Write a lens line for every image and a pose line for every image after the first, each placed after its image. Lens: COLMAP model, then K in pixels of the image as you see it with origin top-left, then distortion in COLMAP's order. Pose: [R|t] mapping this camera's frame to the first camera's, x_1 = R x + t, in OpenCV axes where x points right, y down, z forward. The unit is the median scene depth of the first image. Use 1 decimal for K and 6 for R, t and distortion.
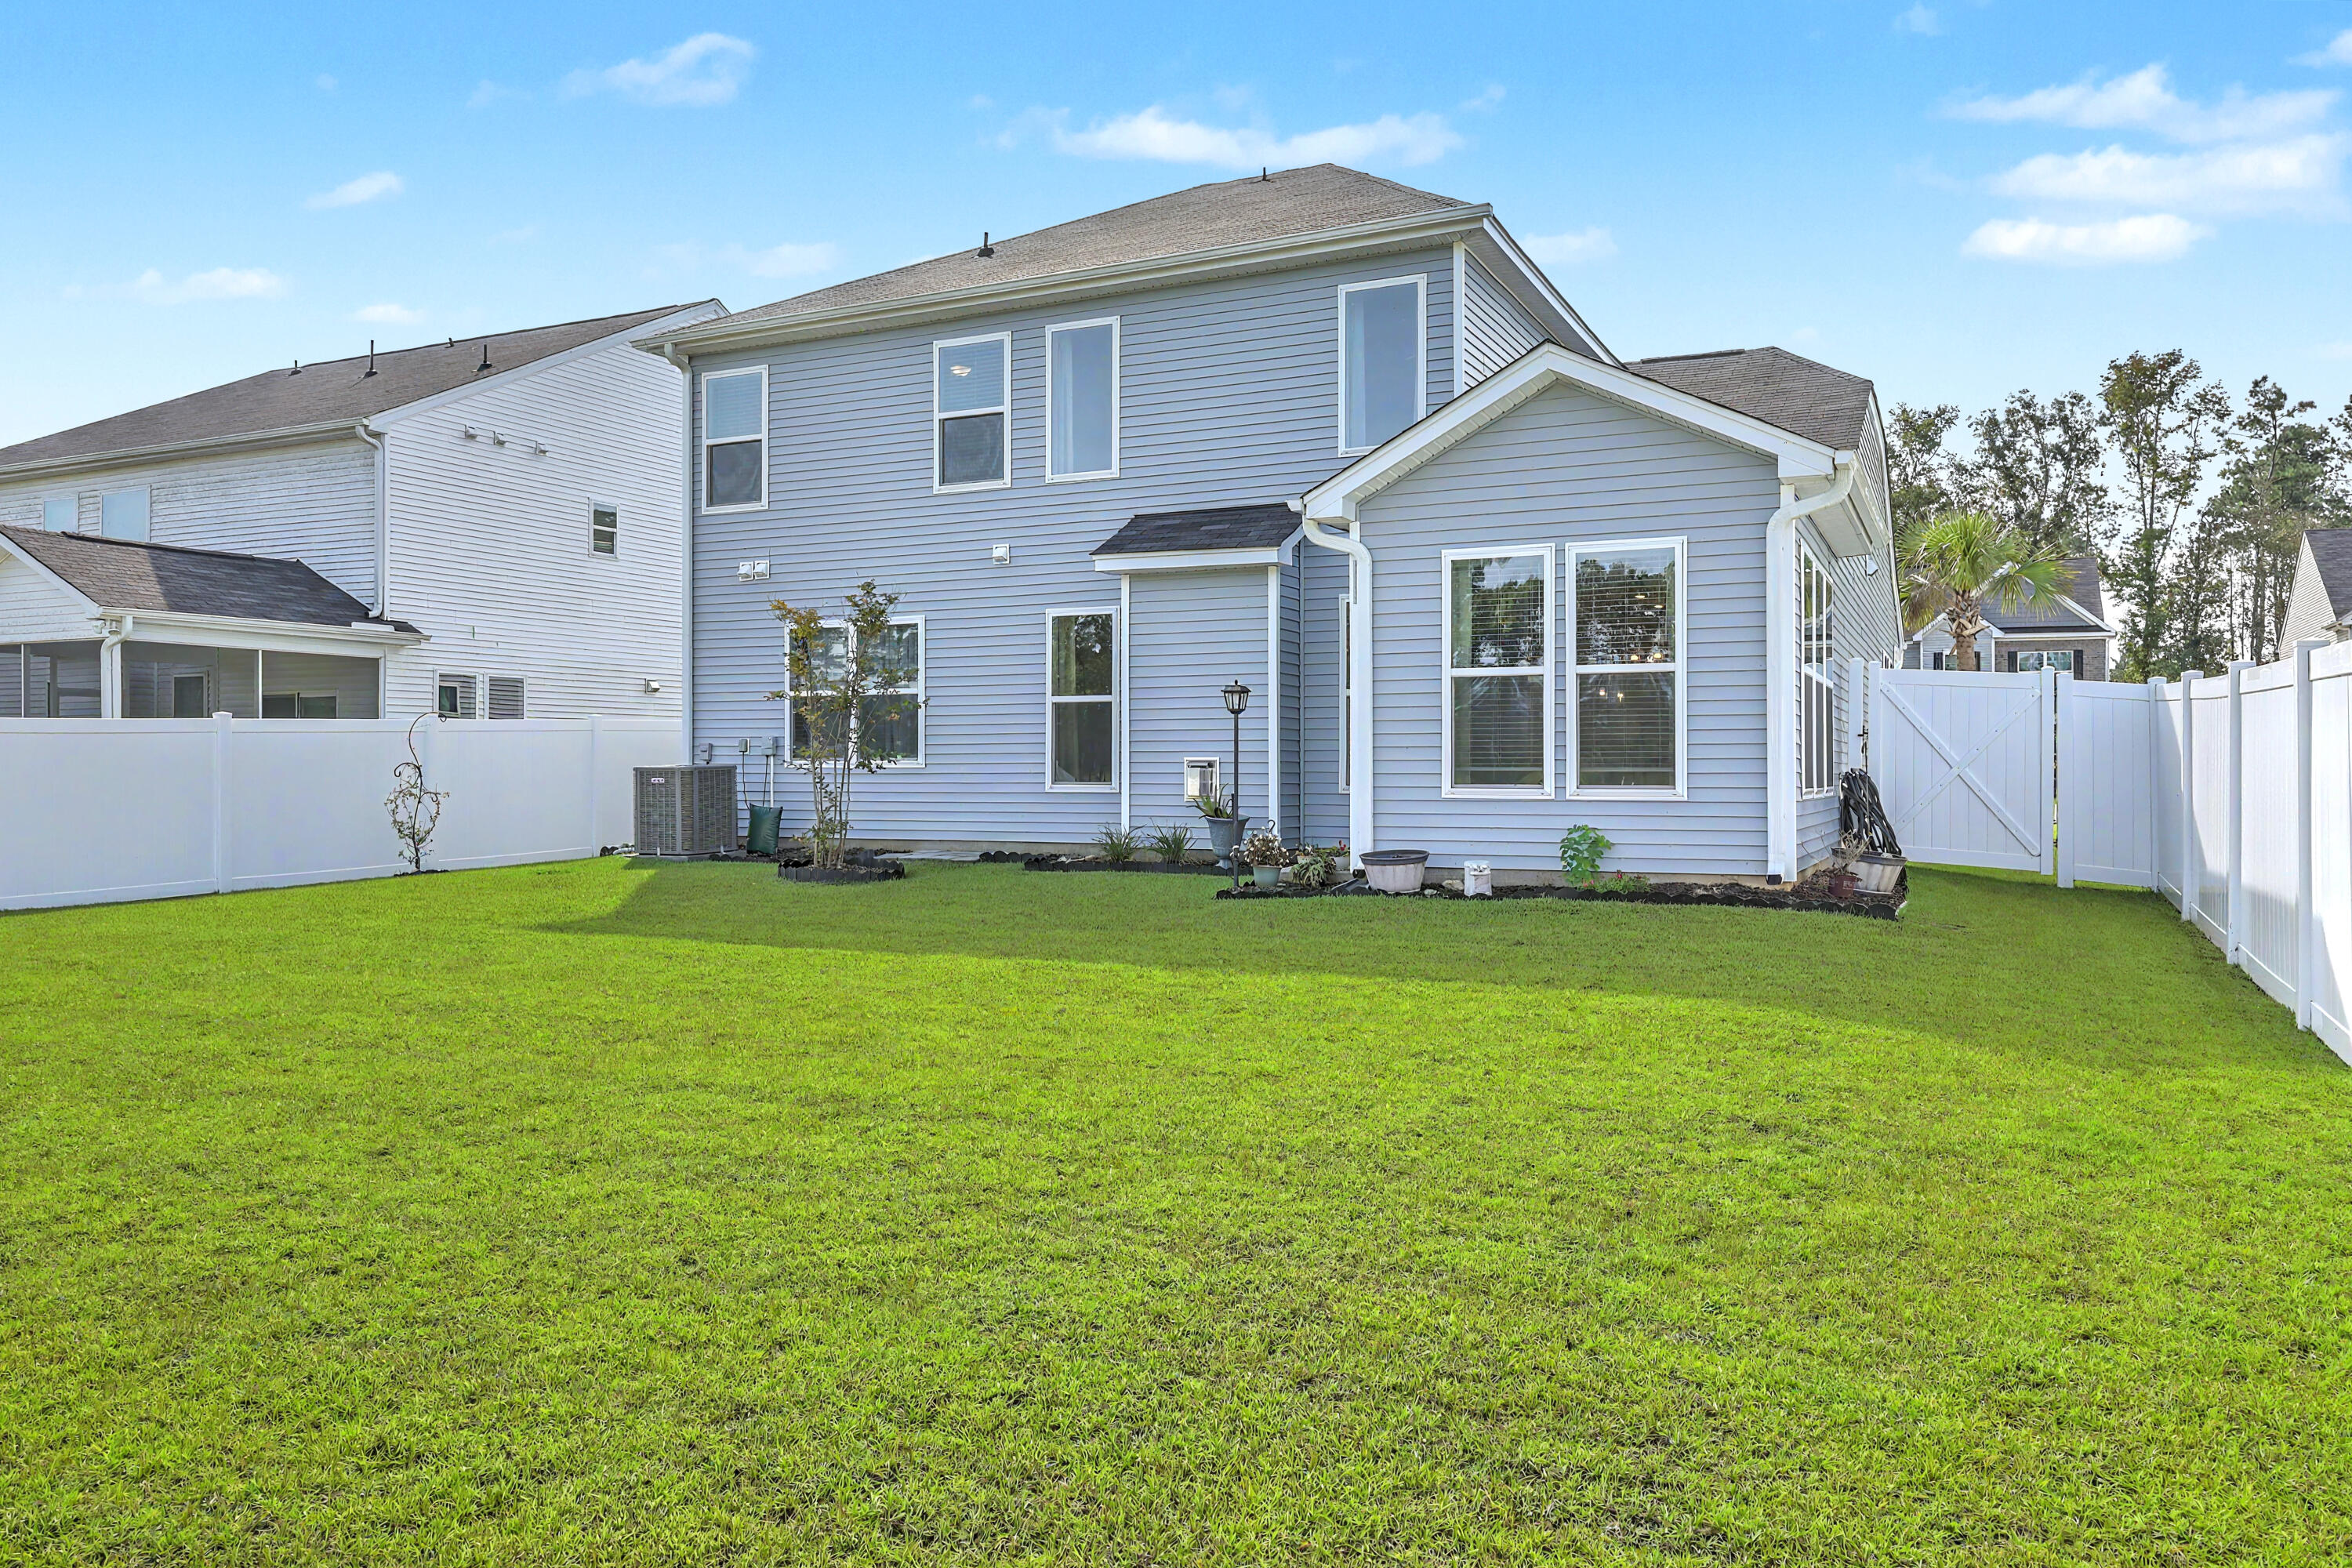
lens RADIAL K [[1585.0, 0, 1156.6], [0, 1585.0, 763.6], [0, 0, 1]] dist [0.000264, -0.005170]
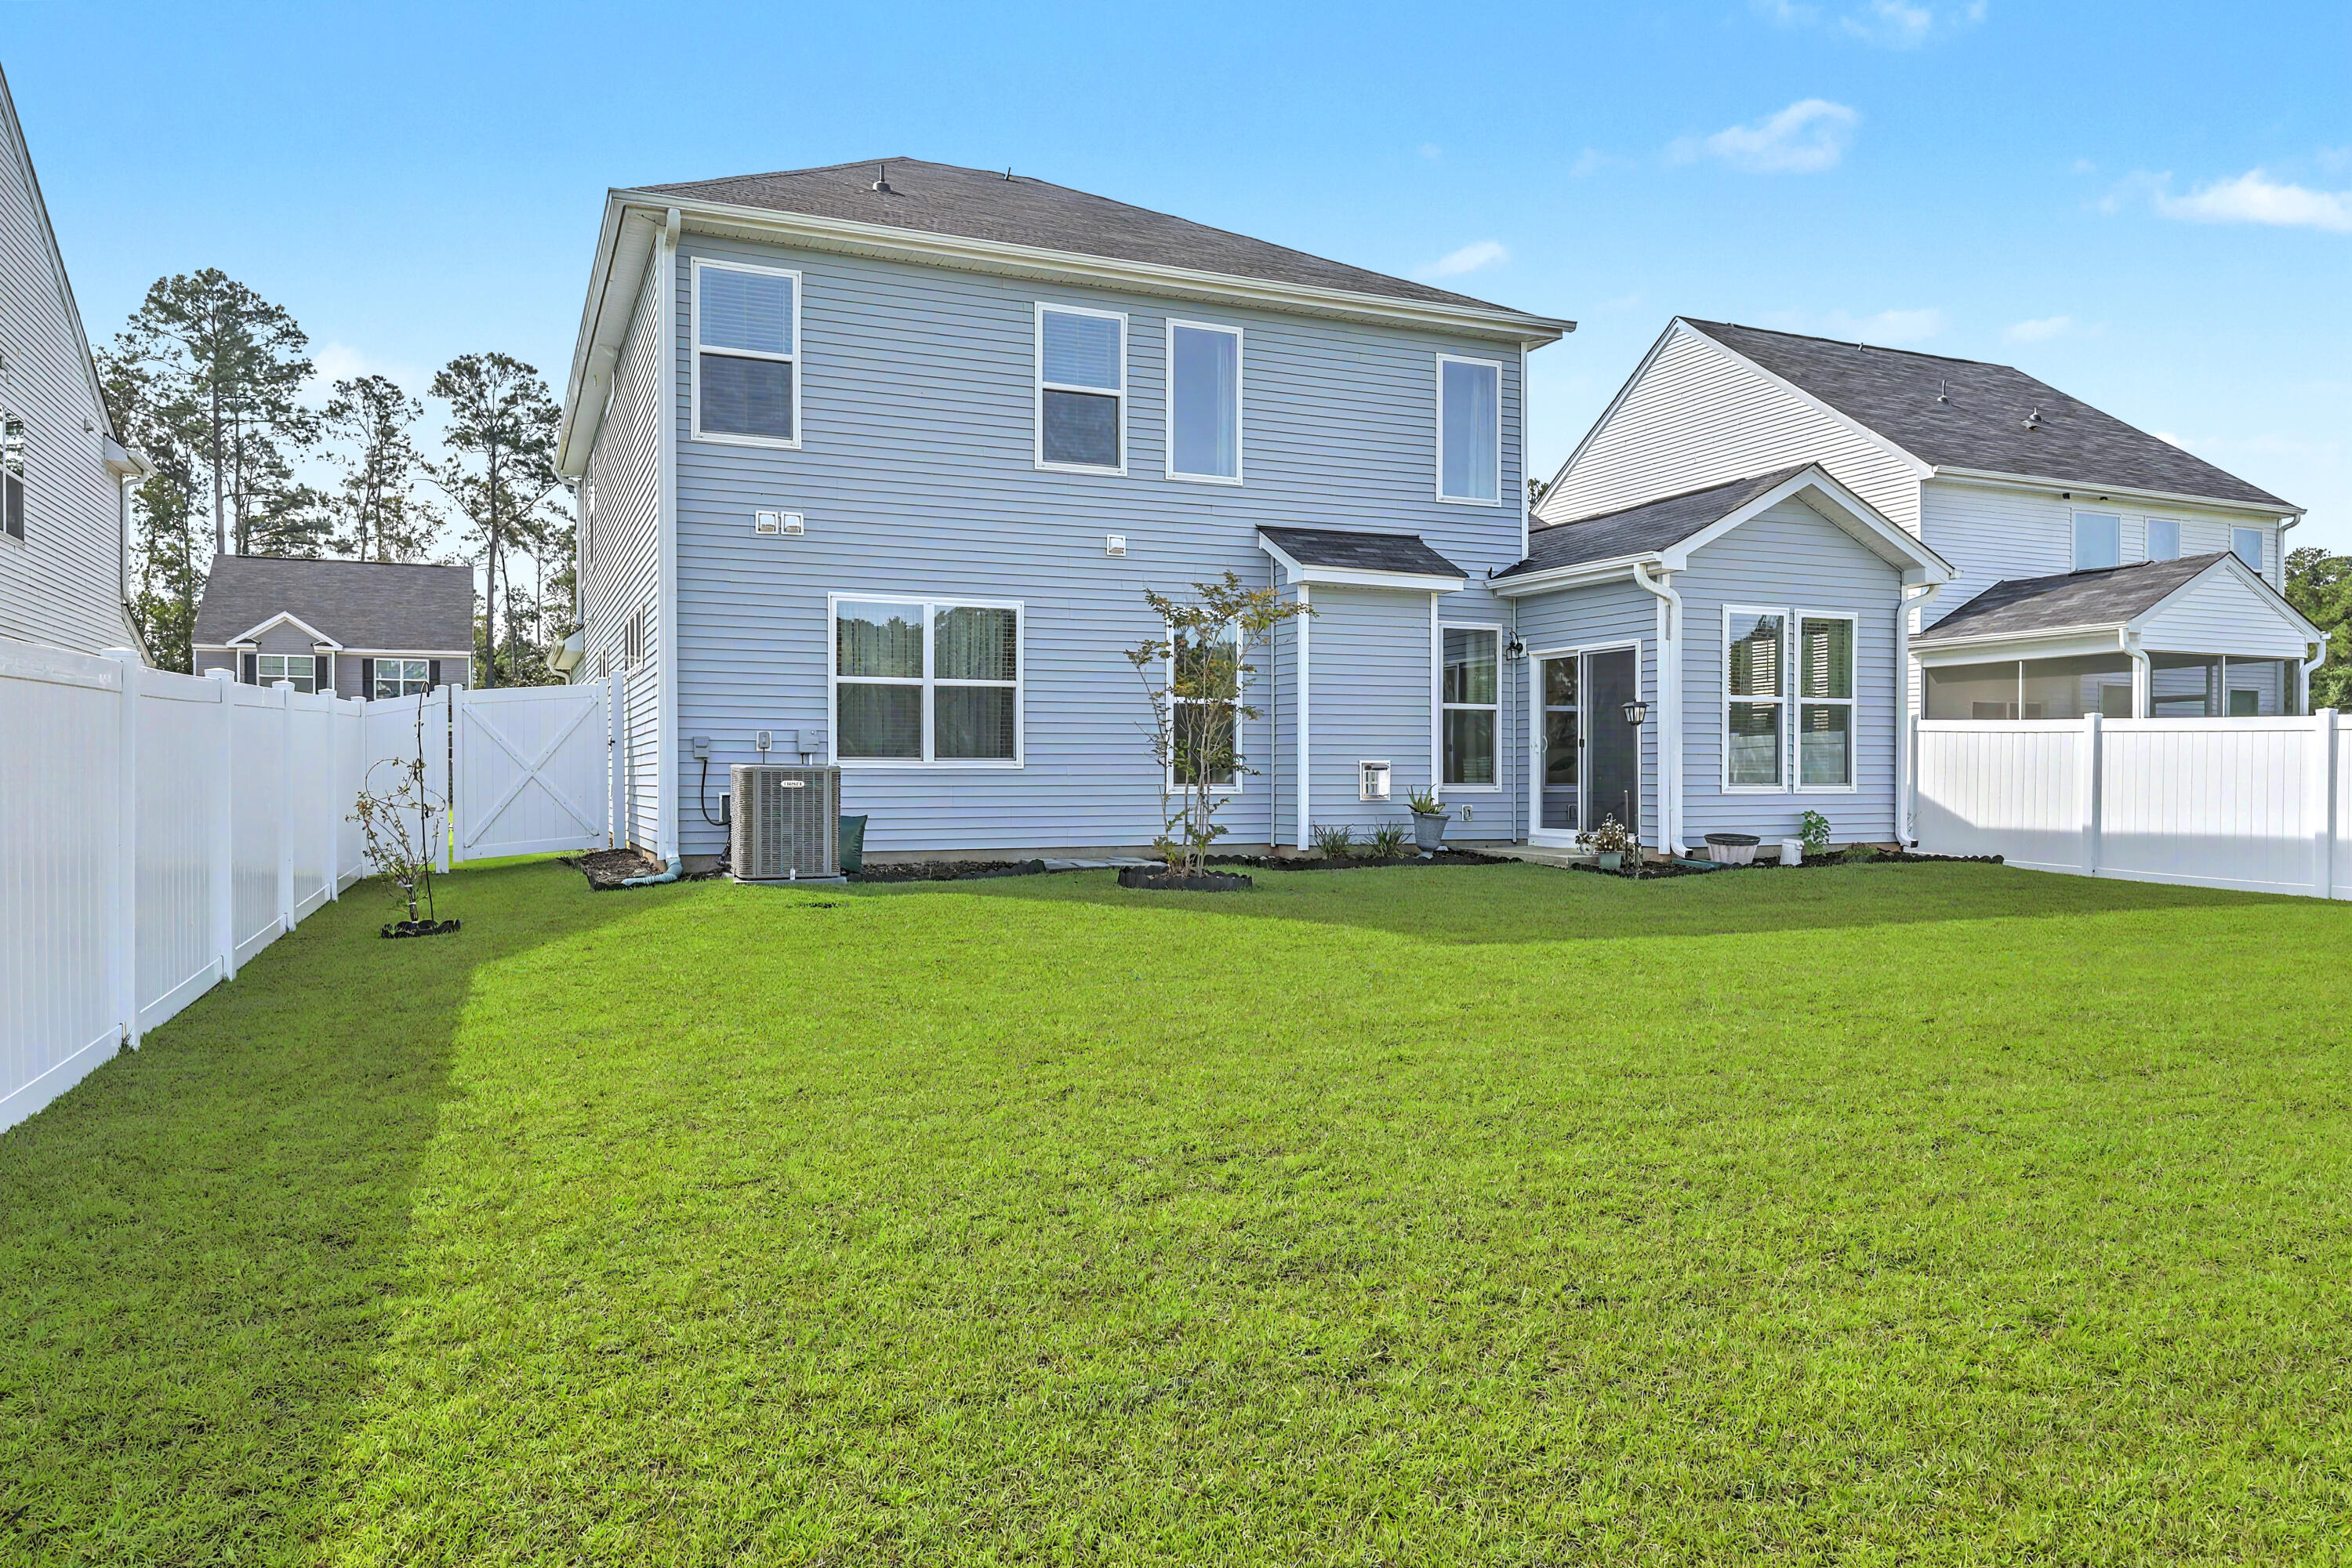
lens RADIAL K [[1585.0, 0, 1130.7], [0, 1585.0, 800.2], [0, 0, 1]] dist [0.000264, -0.005170]
pose [[0.653566, -0.010203, 0.756800, -0.816364], [-0.003545, 0.999857, 0.016541, 0.005430], [-0.756861, -0.013494, 0.653437, 0.368119]]
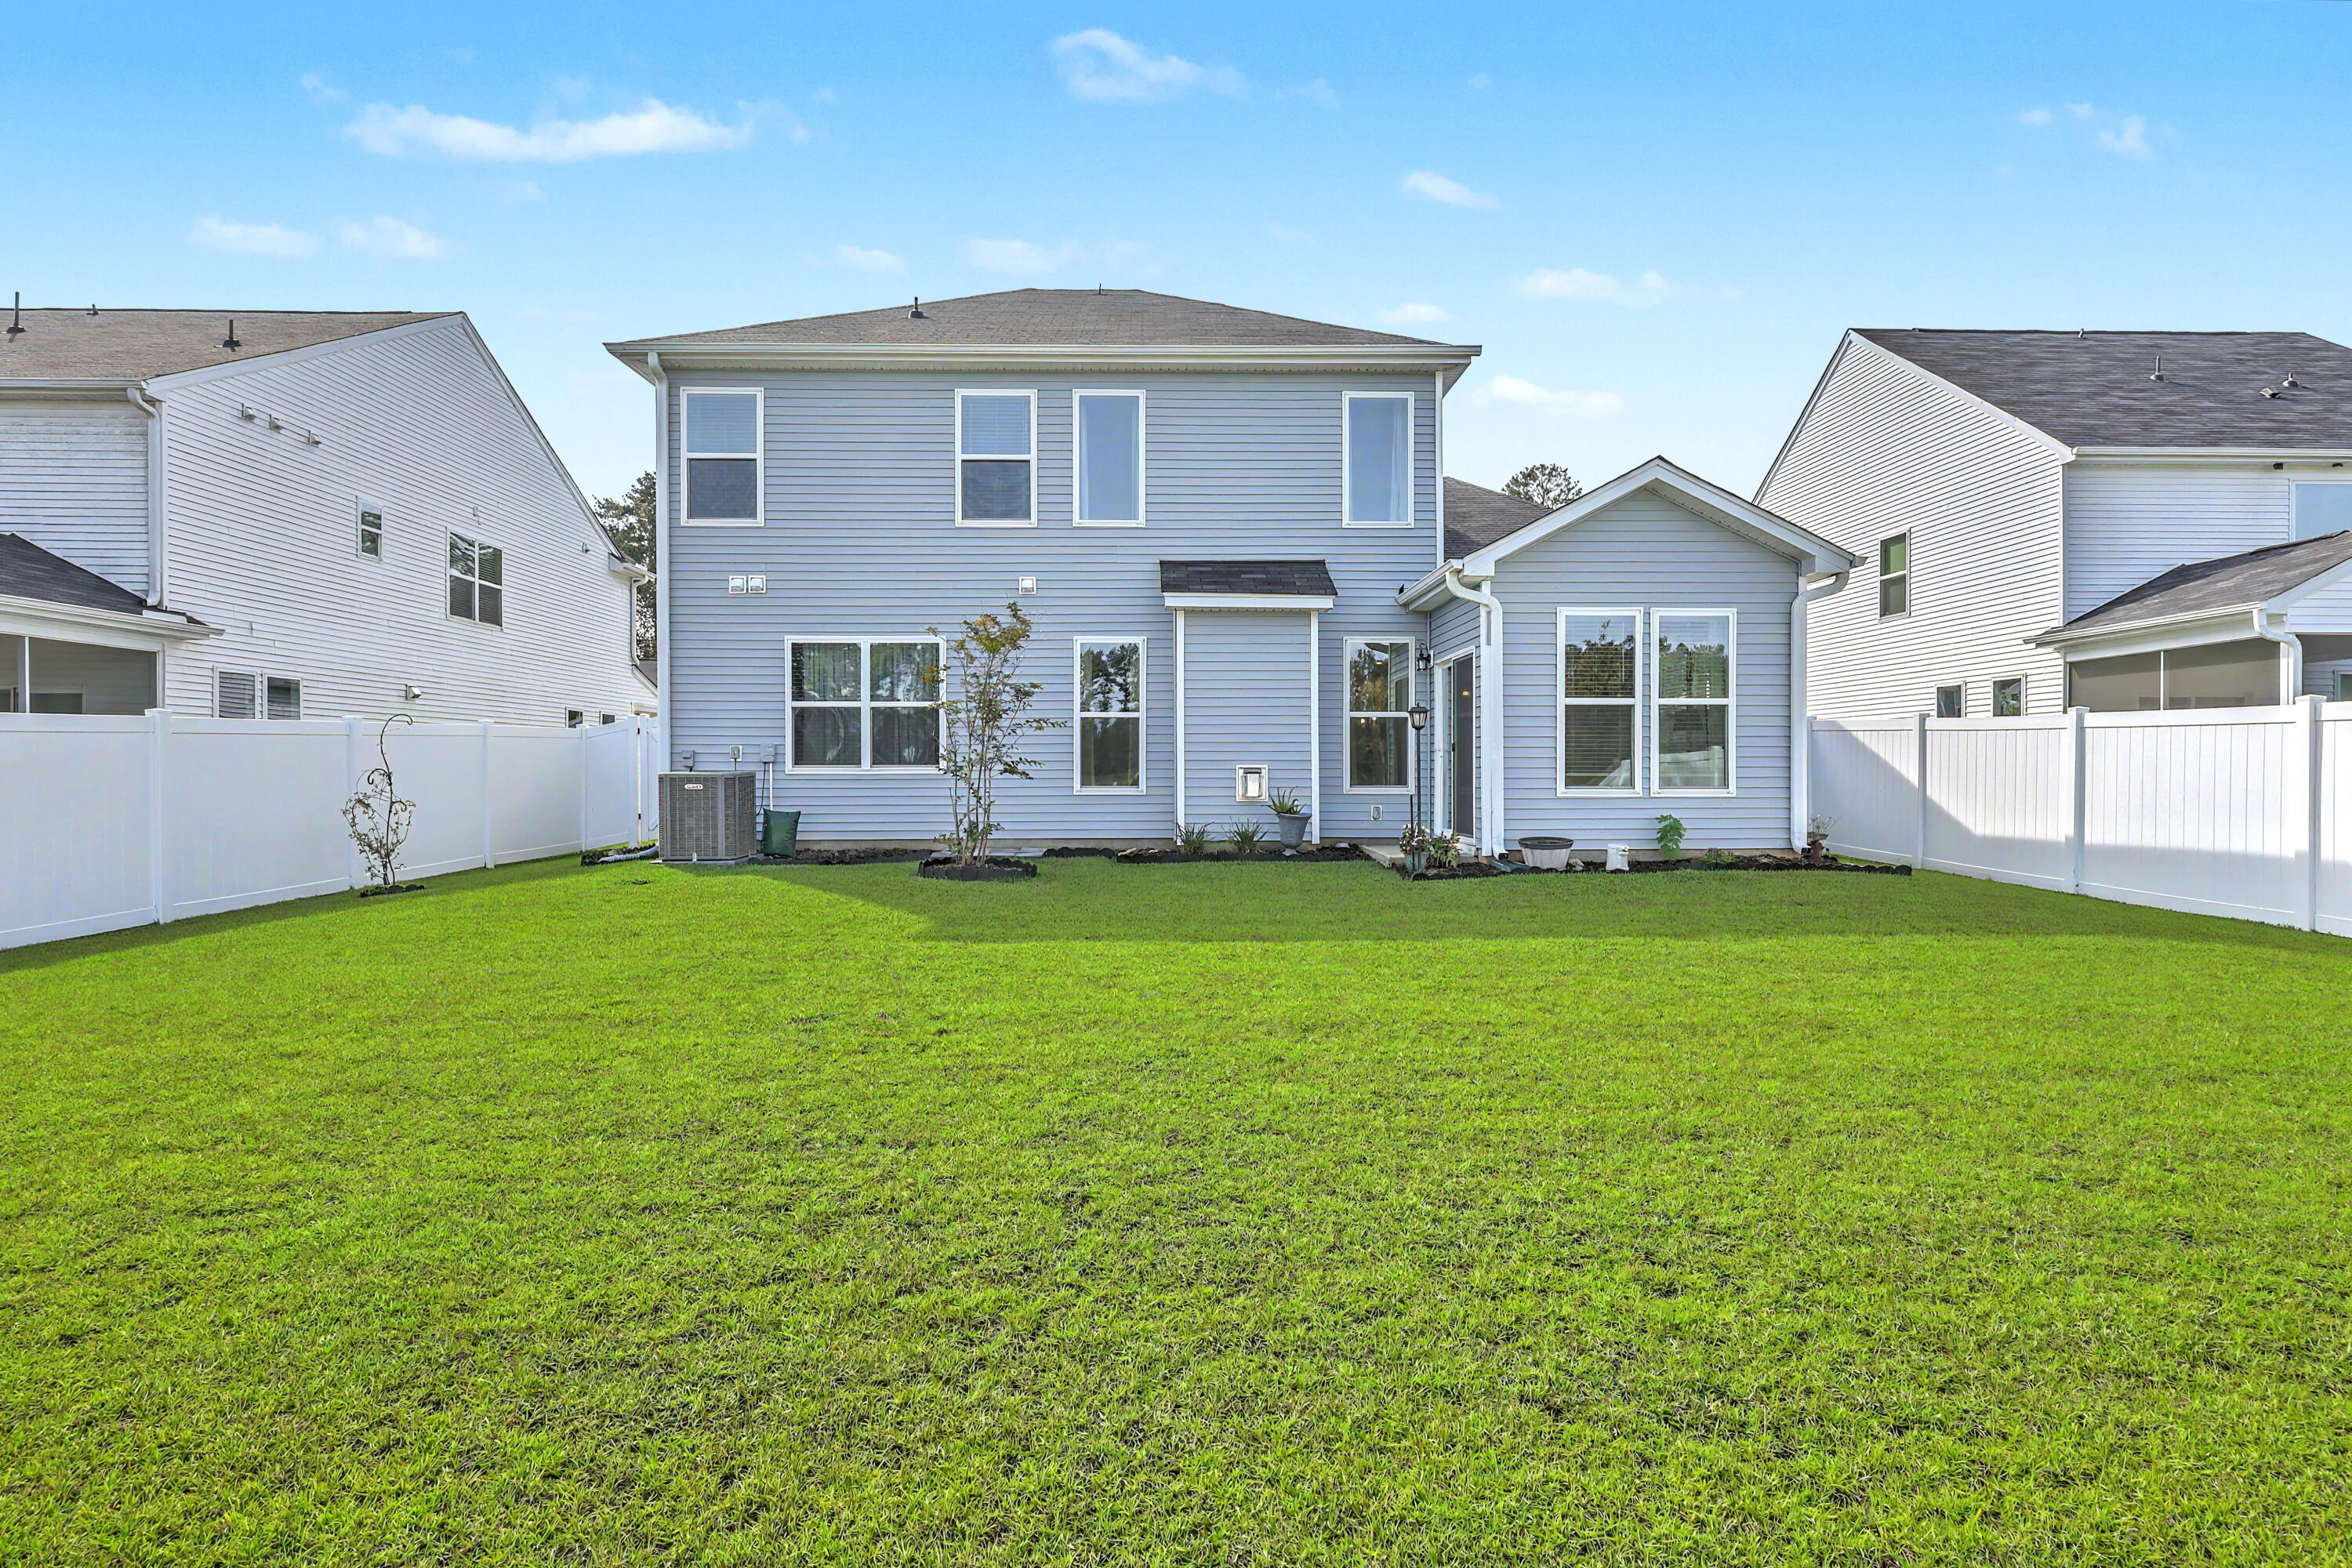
lens RADIAL K [[1210.7, 0, 1154.5], [0, 1210.7, 786.7], [0, 0, 1]] dist [-0.002808, 0.001539]
pose [[0.891846, -0.004816, 0.452314, -0.409632], [-0.000882, 0.999923, 0.012385, 0.000987], [-0.452338, -0.011444, 0.891773, 0.185042]]
